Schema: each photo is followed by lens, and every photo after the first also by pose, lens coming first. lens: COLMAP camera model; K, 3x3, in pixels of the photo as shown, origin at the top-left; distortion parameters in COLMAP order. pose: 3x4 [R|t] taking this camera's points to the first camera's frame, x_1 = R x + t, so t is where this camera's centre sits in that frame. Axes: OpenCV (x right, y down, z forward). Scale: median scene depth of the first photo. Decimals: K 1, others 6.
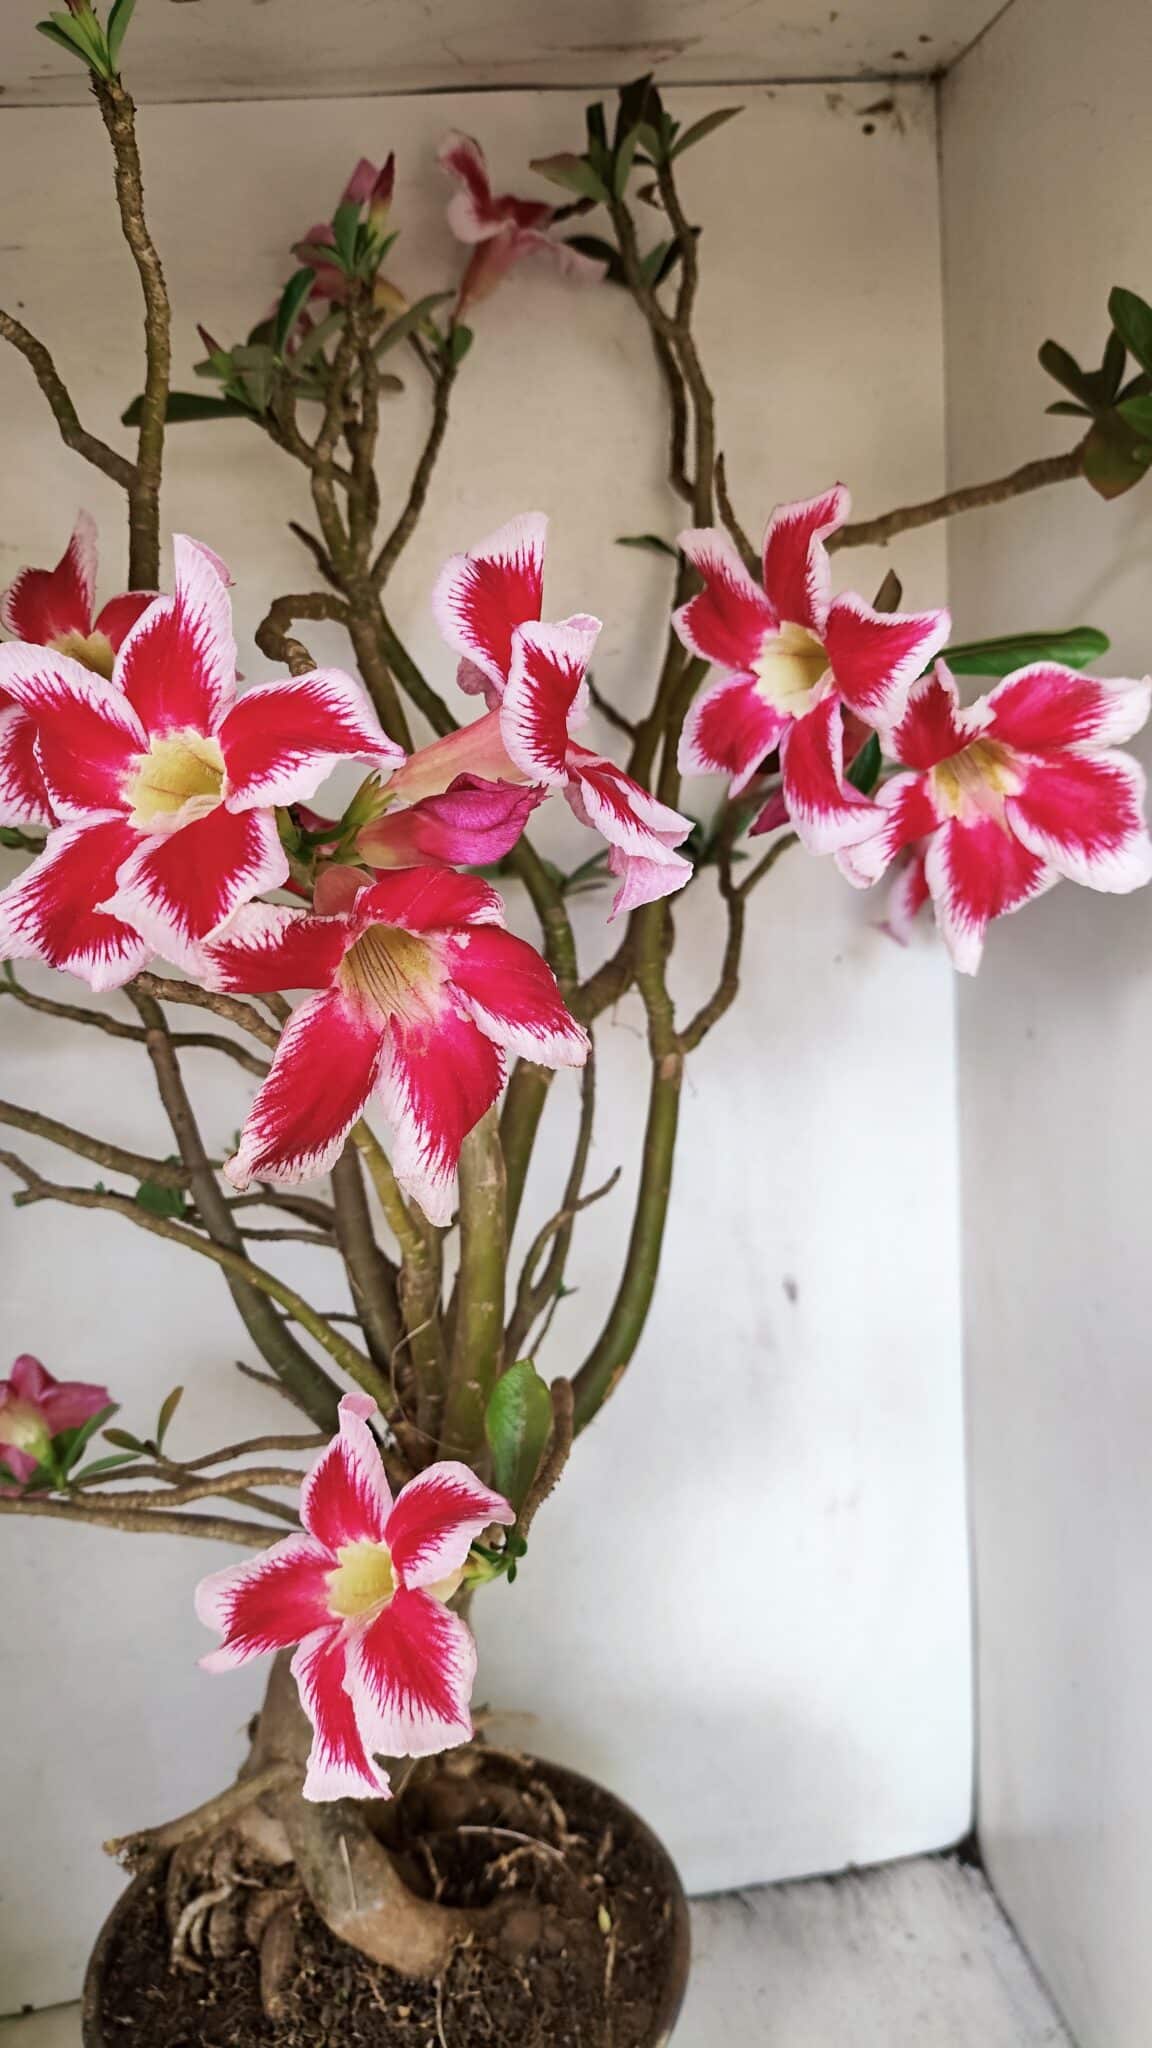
lens RADIAL K [[1579.3, 0, 589.6], [0, 1579.3, 1040.2], [0, 0, 1]] dist [0.068336, -0.119340]
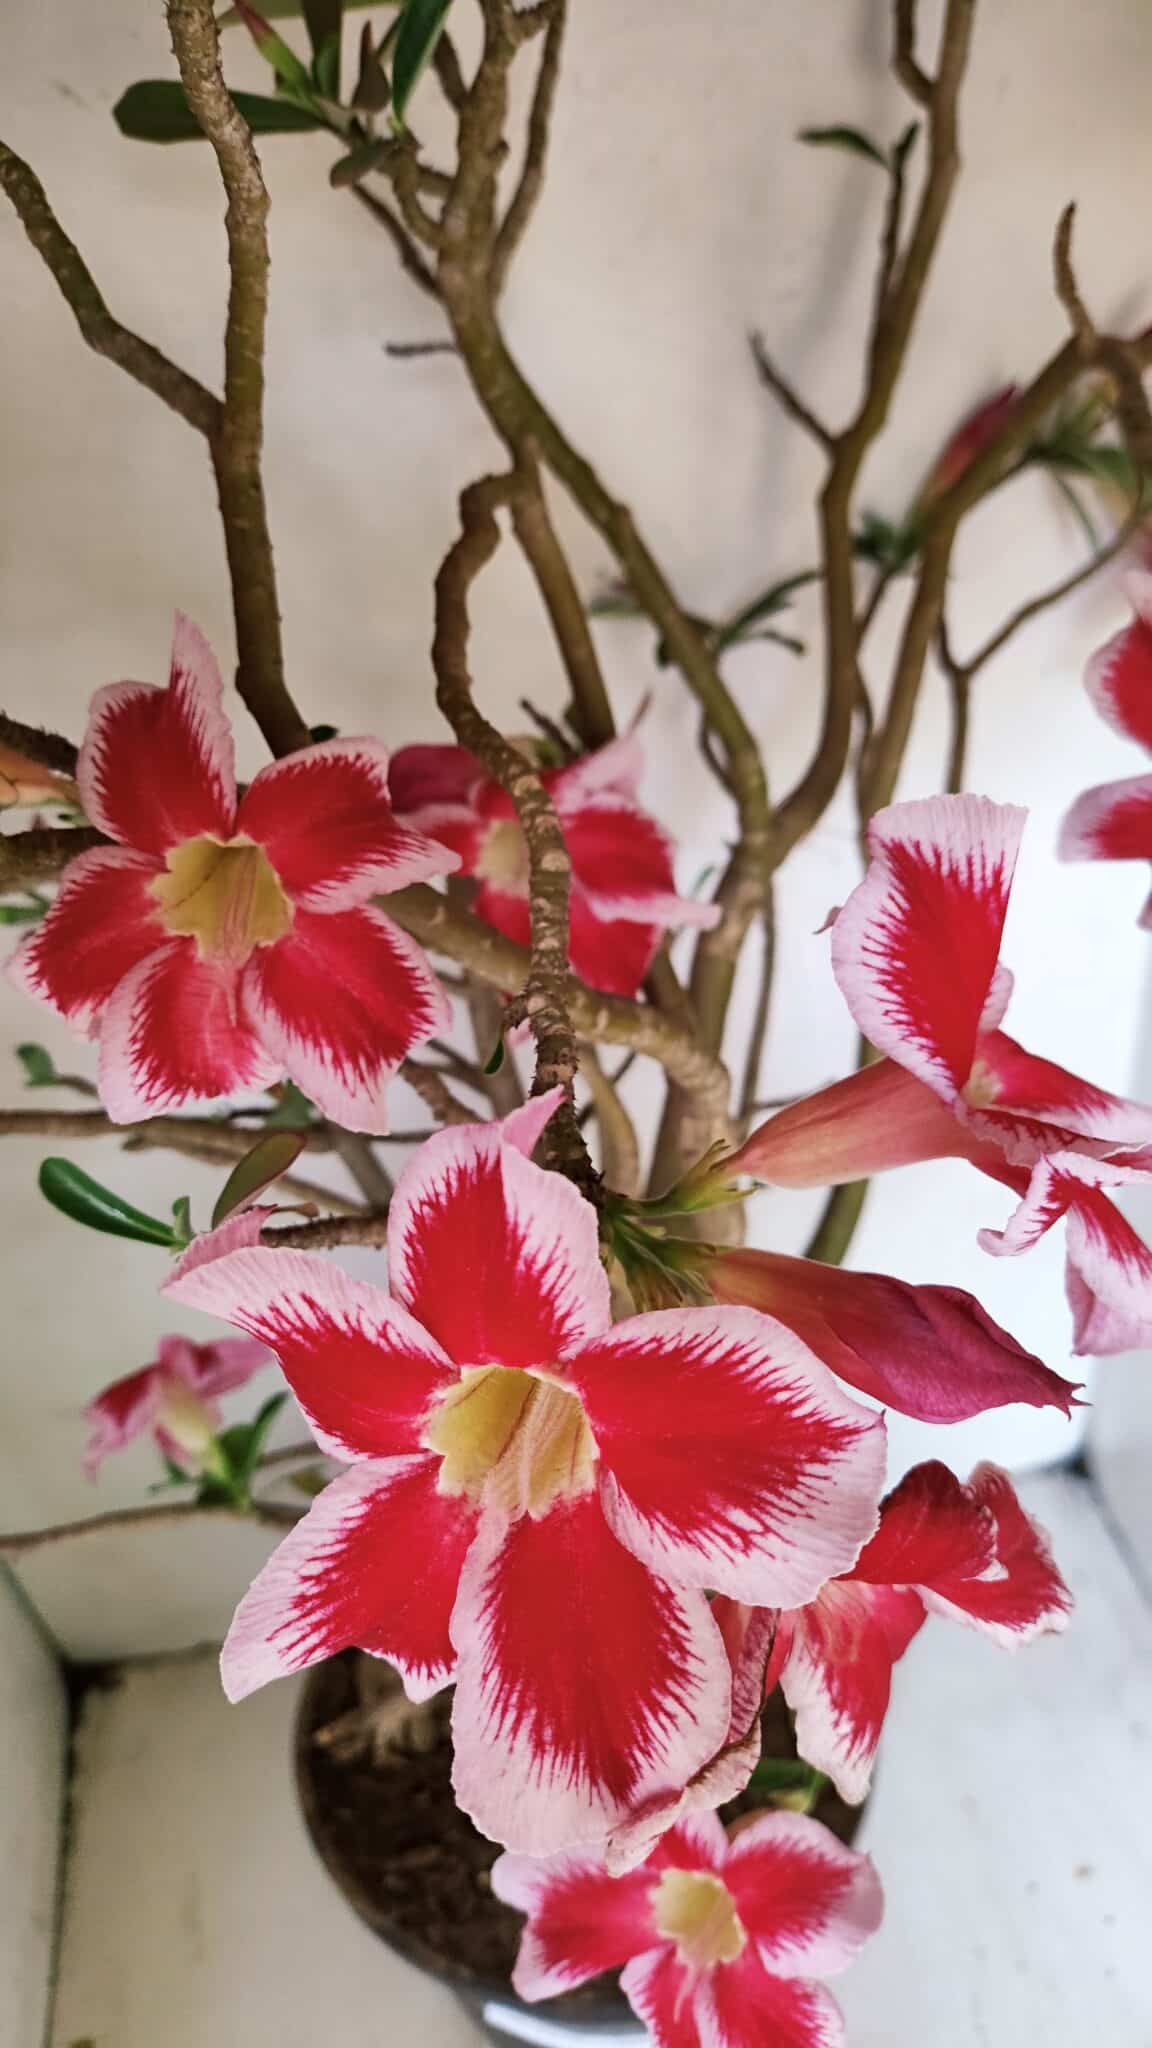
lens RADIAL K [[1579.3, 0, 573.9], [0, 1579.3, 1014.3], [0, 0, 1]] dist [0.068336, -0.119340]
pose [[0.999049, -0.043321, -0.004986, -0.117613], [0.041775, 0.918009, 0.394353, -0.298007], [-0.012507, -0.394186, 0.918946, 0.252387]]
